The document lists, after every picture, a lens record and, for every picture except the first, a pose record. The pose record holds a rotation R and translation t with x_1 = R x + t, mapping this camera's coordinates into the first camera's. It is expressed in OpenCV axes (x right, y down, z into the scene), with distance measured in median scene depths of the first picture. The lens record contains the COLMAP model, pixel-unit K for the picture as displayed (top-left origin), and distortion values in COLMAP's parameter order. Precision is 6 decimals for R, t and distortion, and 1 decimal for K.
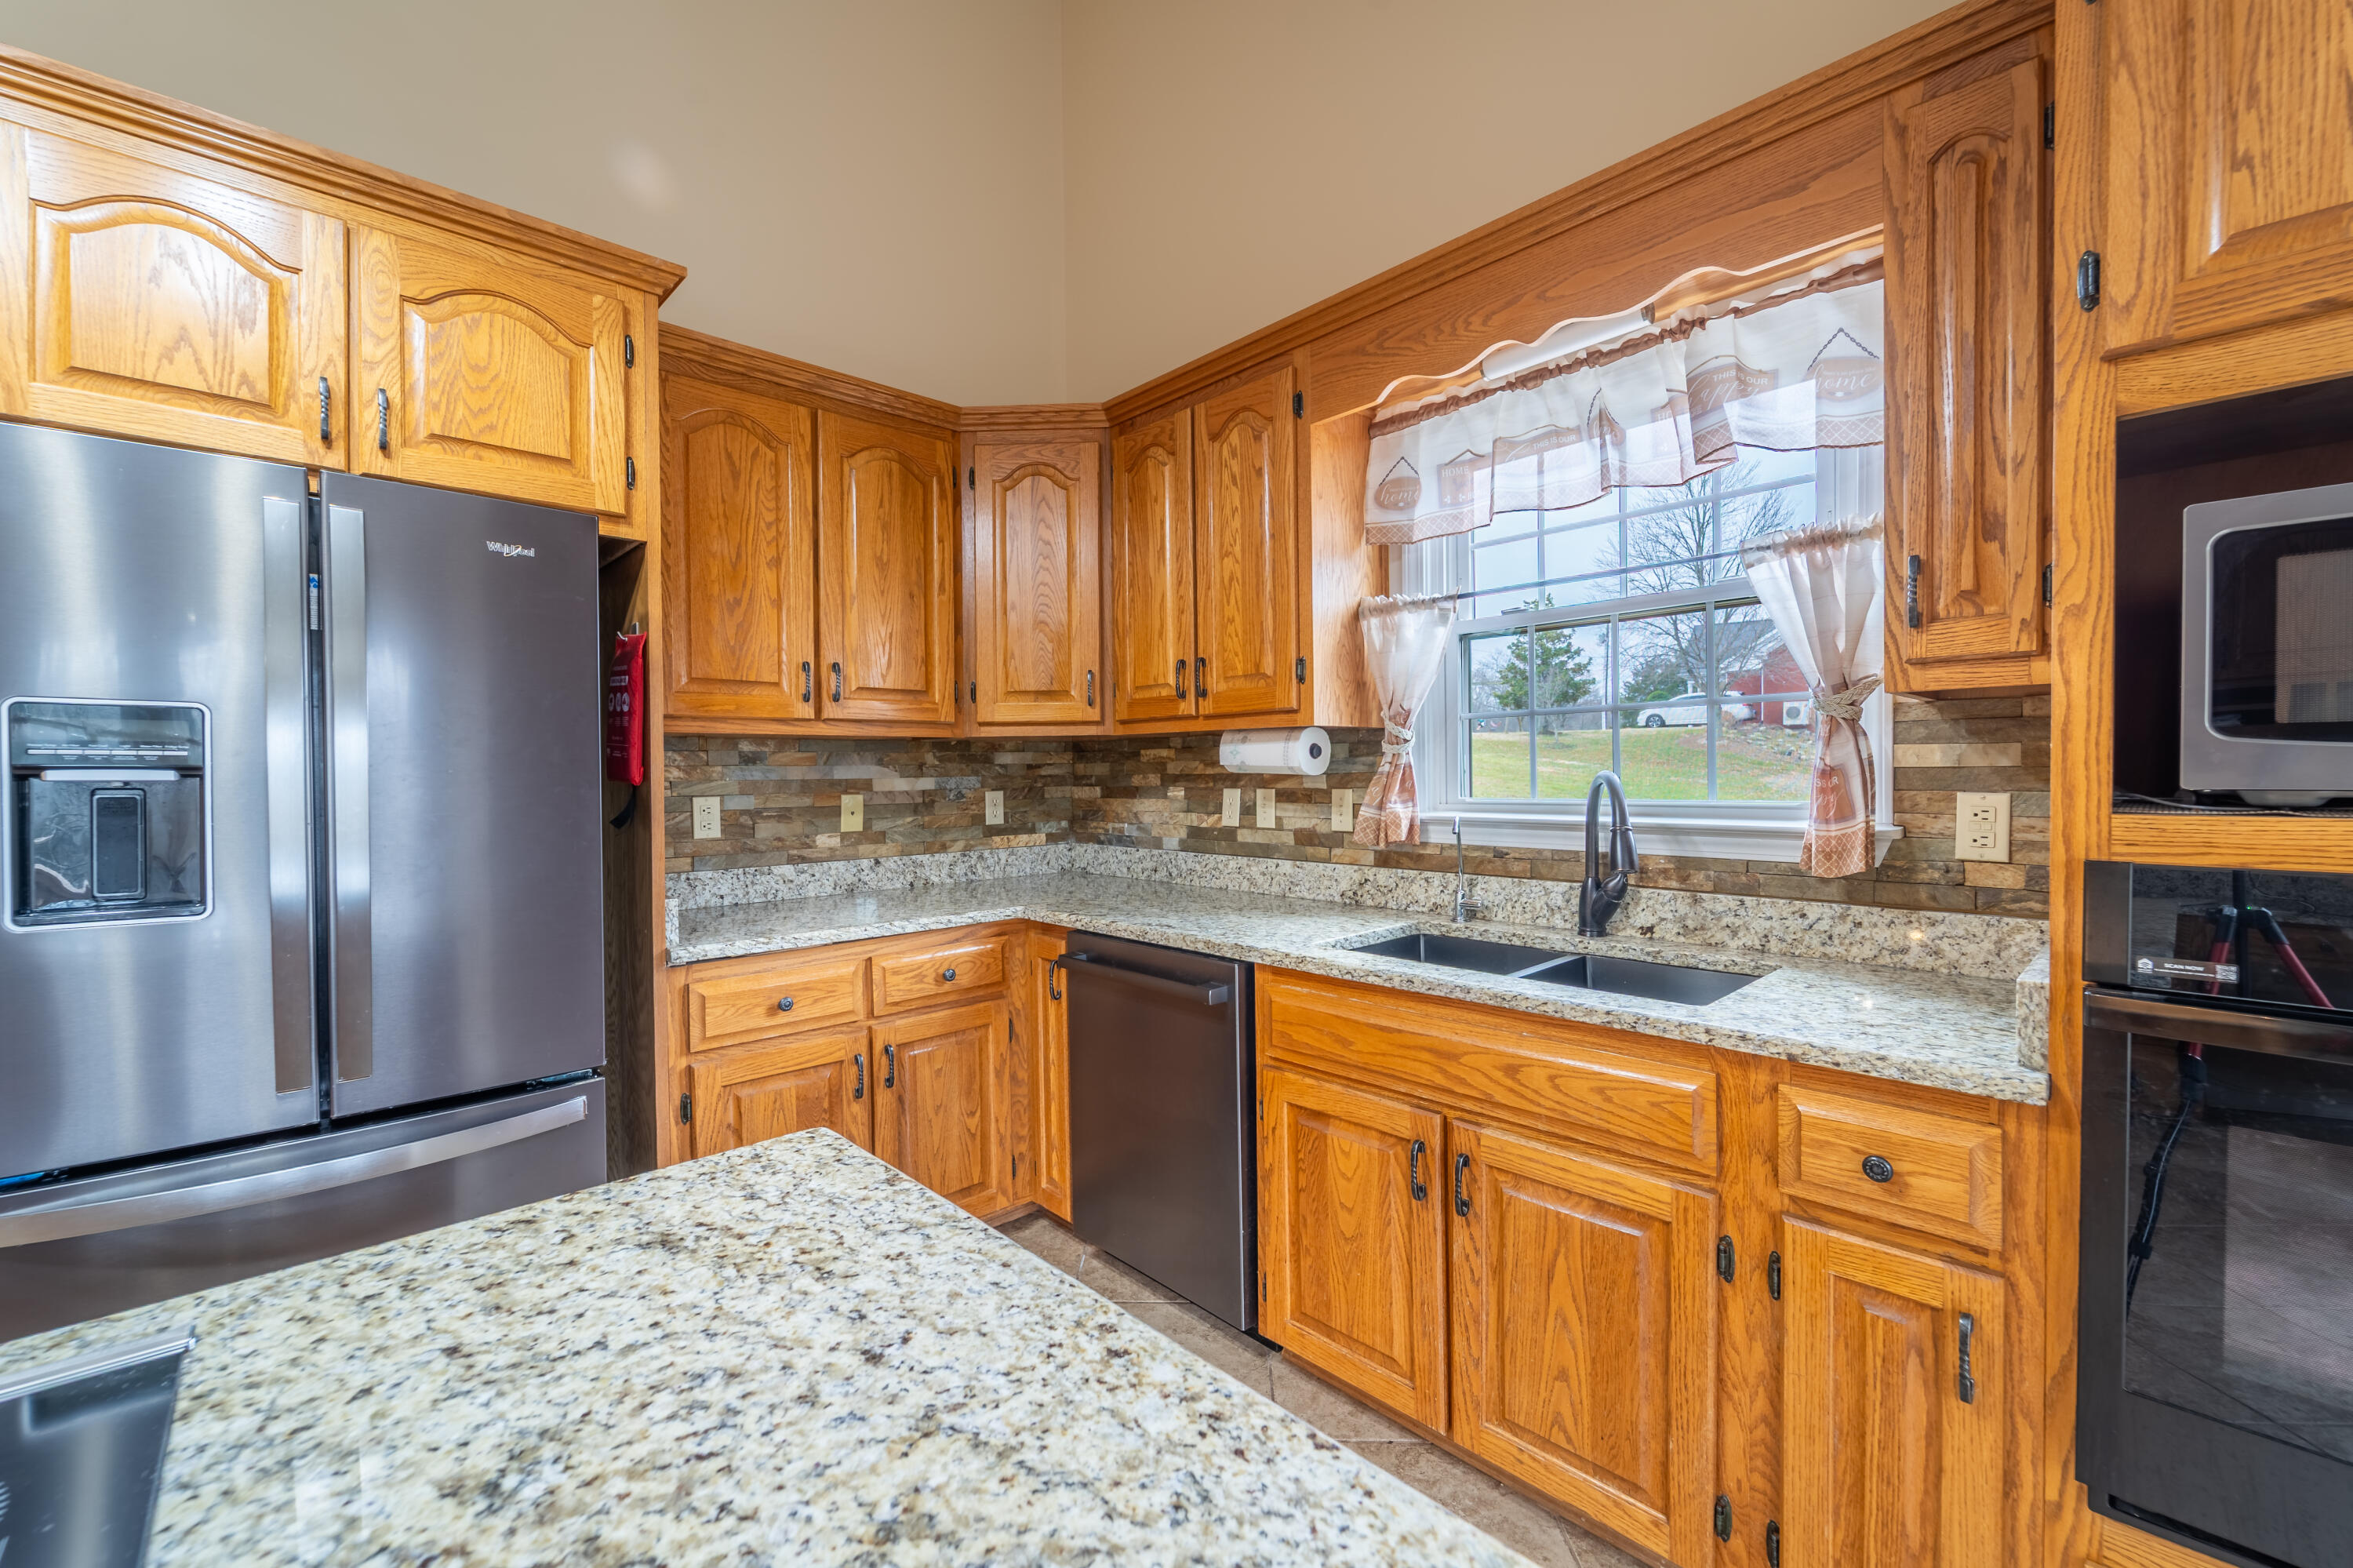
lens RADIAL K [[956.1, 0, 1170.8], [0, 956.1, 784.5], [0, 0, 1]] dist [-0.000871, -0.000028]
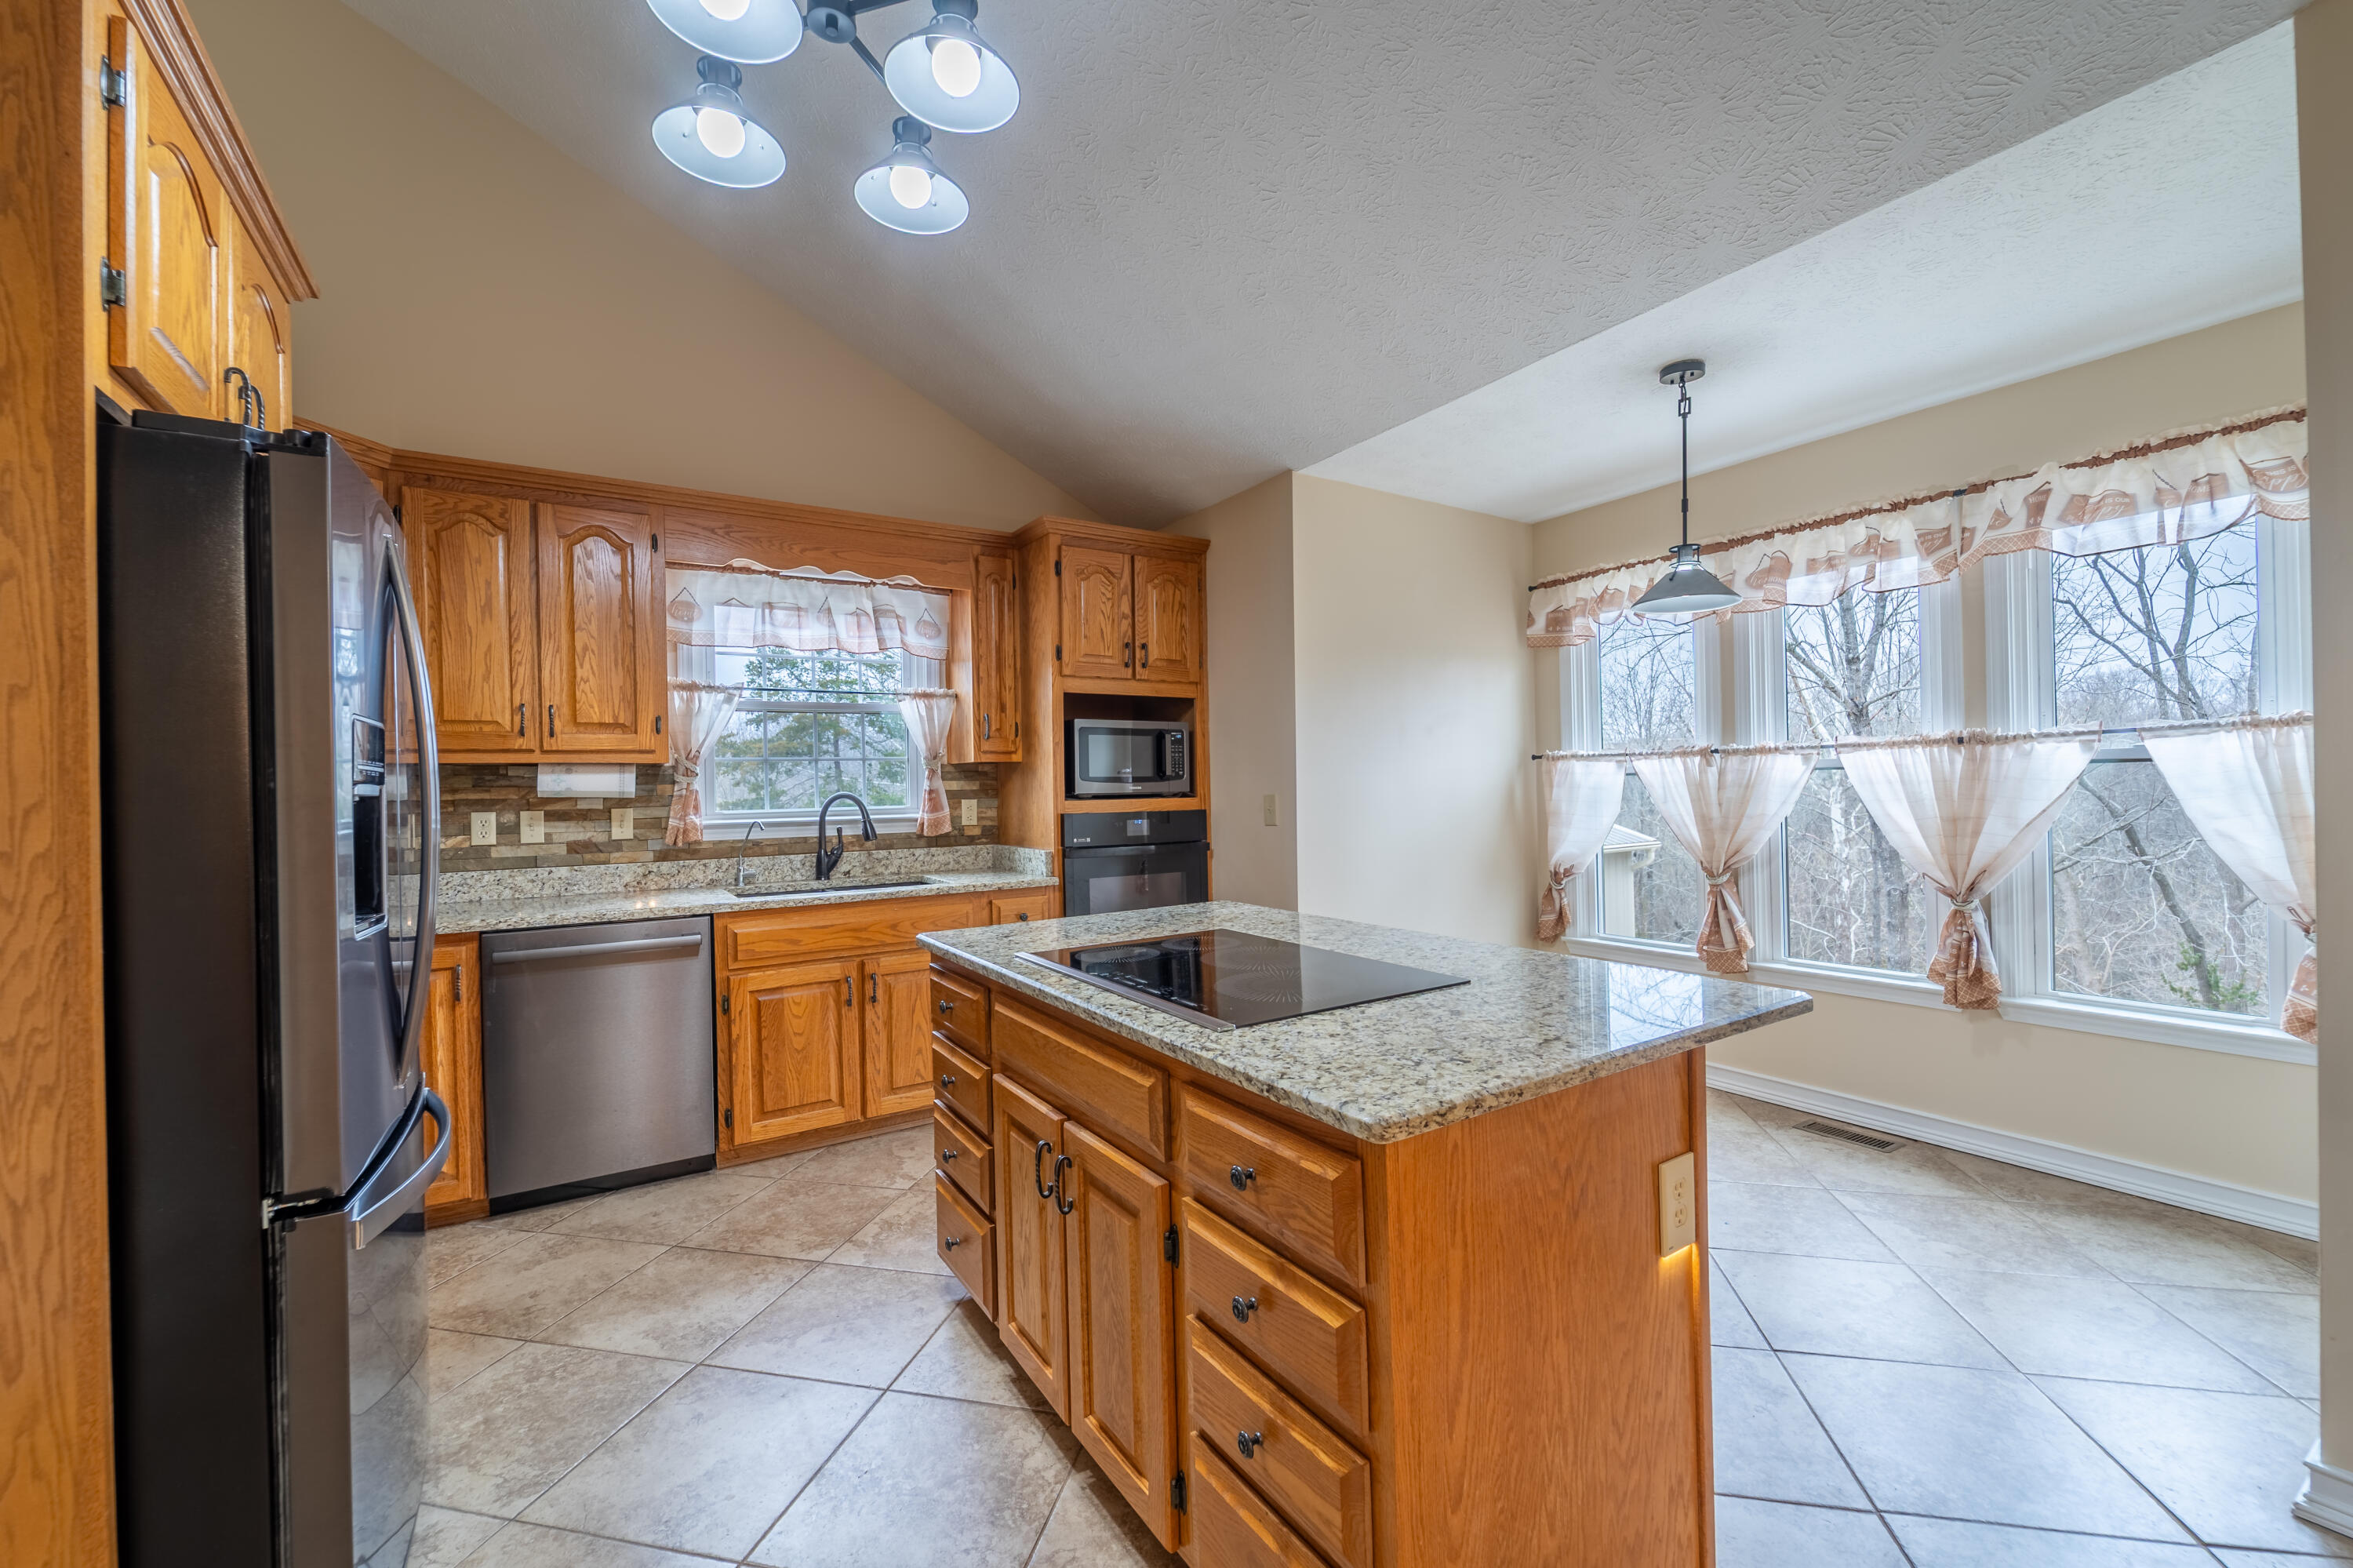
lens RADIAL K [[956.1, 0, 1177.5], [0, 956.1, 788.7], [0, 0, 1]] dist [-0.000871, -0.000028]
pose [[0.173733, 0.007316, 0.984766, -1.158376], [0.031324, 0.999425, -0.012951, 0.021461], [-0.984295, 0.033097, 0.173404, -0.023828]]
